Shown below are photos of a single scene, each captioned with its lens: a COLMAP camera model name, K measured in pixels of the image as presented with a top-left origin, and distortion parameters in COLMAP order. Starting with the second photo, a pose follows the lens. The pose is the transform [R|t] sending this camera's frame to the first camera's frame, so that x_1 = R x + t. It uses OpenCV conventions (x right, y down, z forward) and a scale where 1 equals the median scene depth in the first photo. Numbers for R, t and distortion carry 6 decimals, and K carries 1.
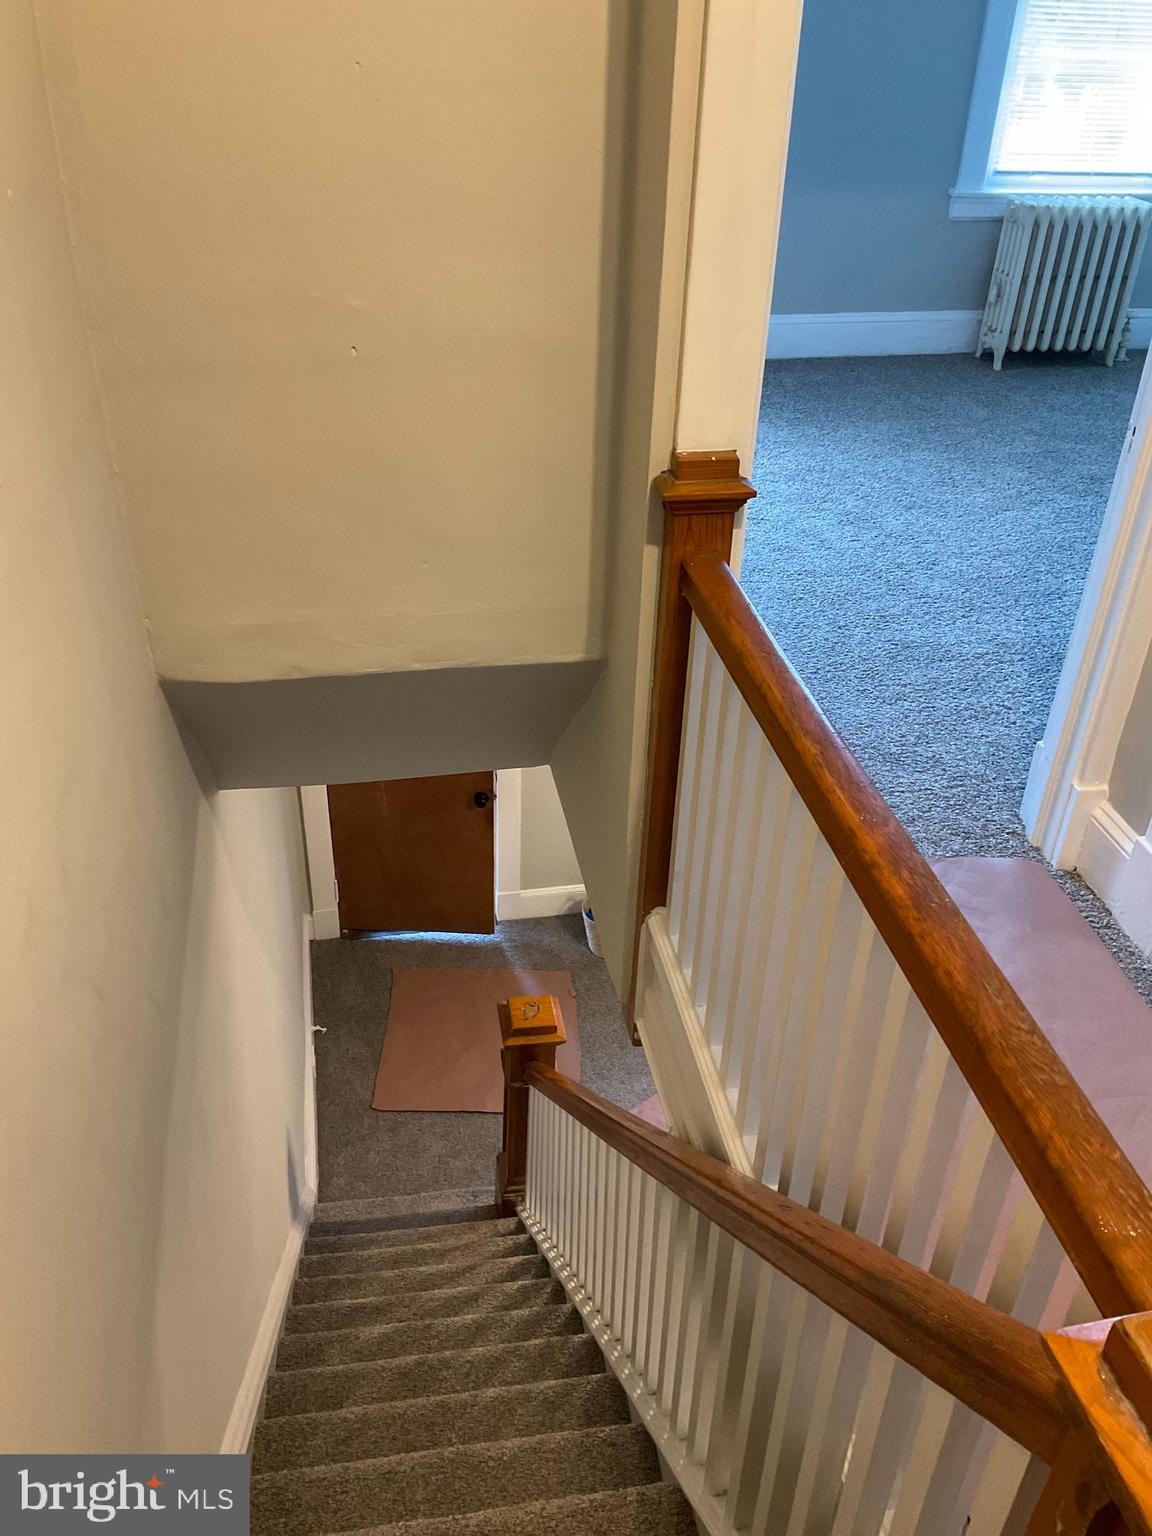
lens RADIAL K [[1276.5, 0, 594.0], [0, 1276.5, 771.8], [0, 0, 1]] dist [0.071882, -0.127553]
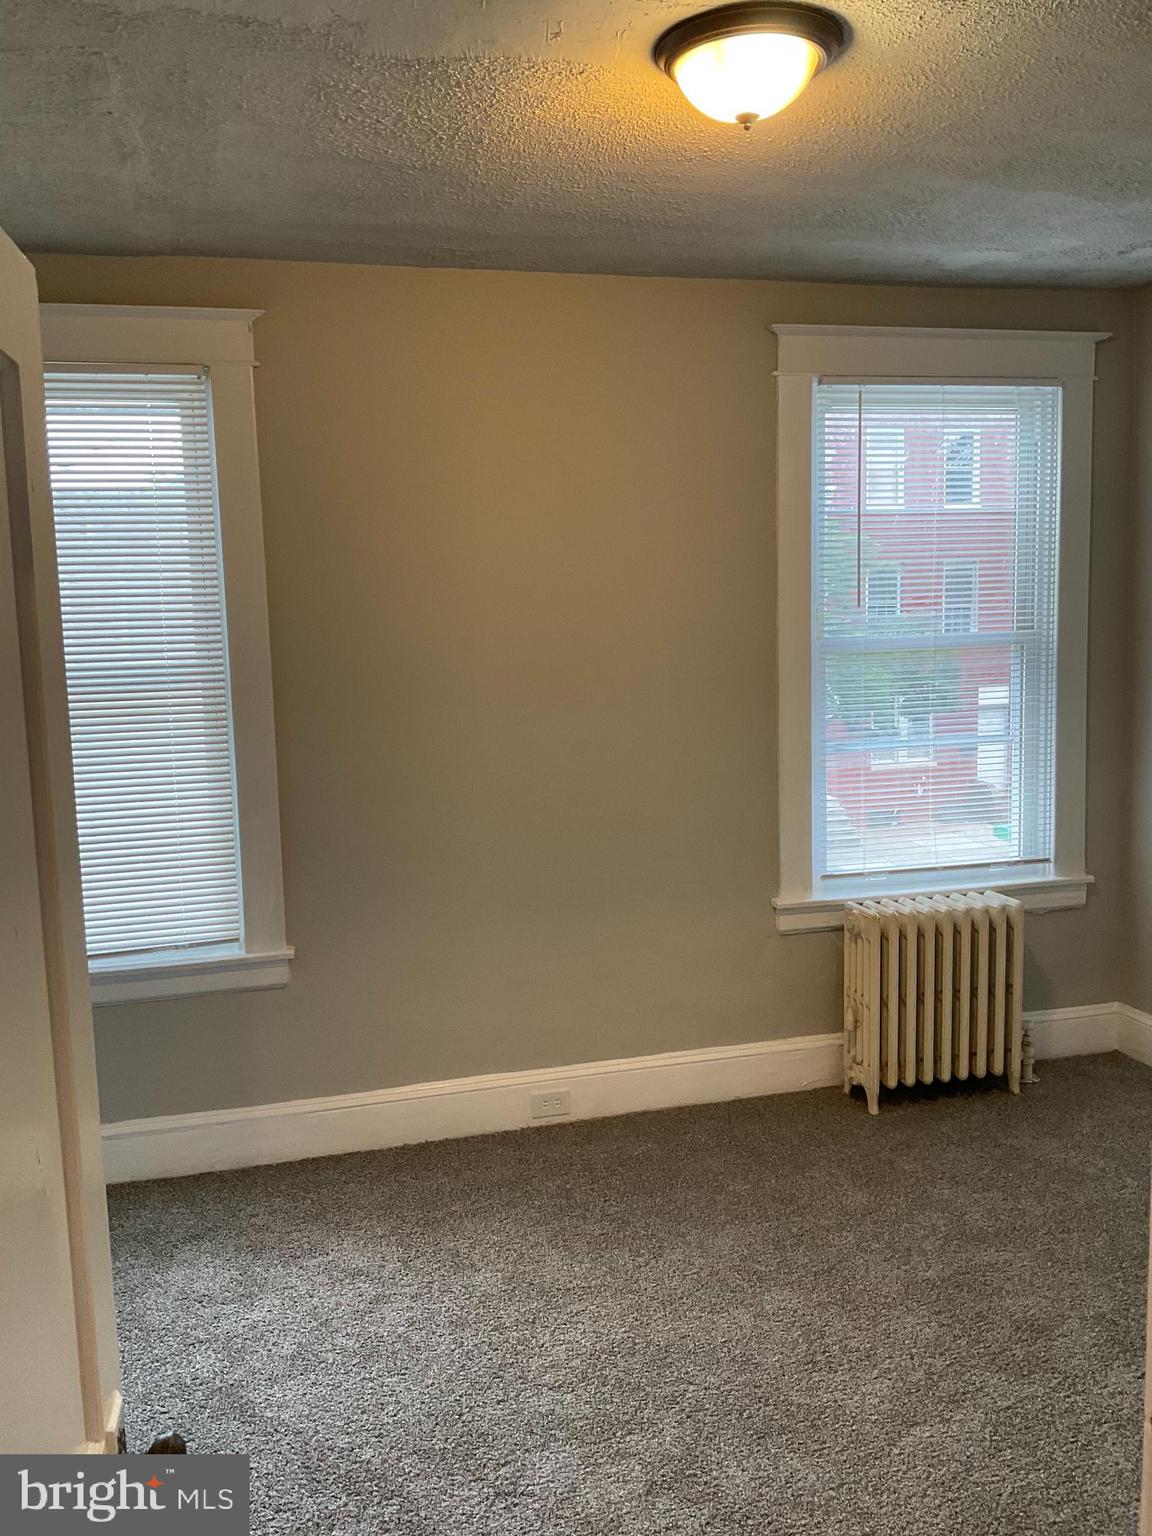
lens RADIAL K [[1276.5, 0, 594.0], [0, 1276.5, 771.8], [0, 0, 1]] dist [0.071882, -0.127553]
pose [[0.995180, -0.076549, 0.061297, 0.117778], [0.095600, 0.896594, -0.432411, -0.181589], [-0.021858, 0.436187, 0.899591, 0.232661]]
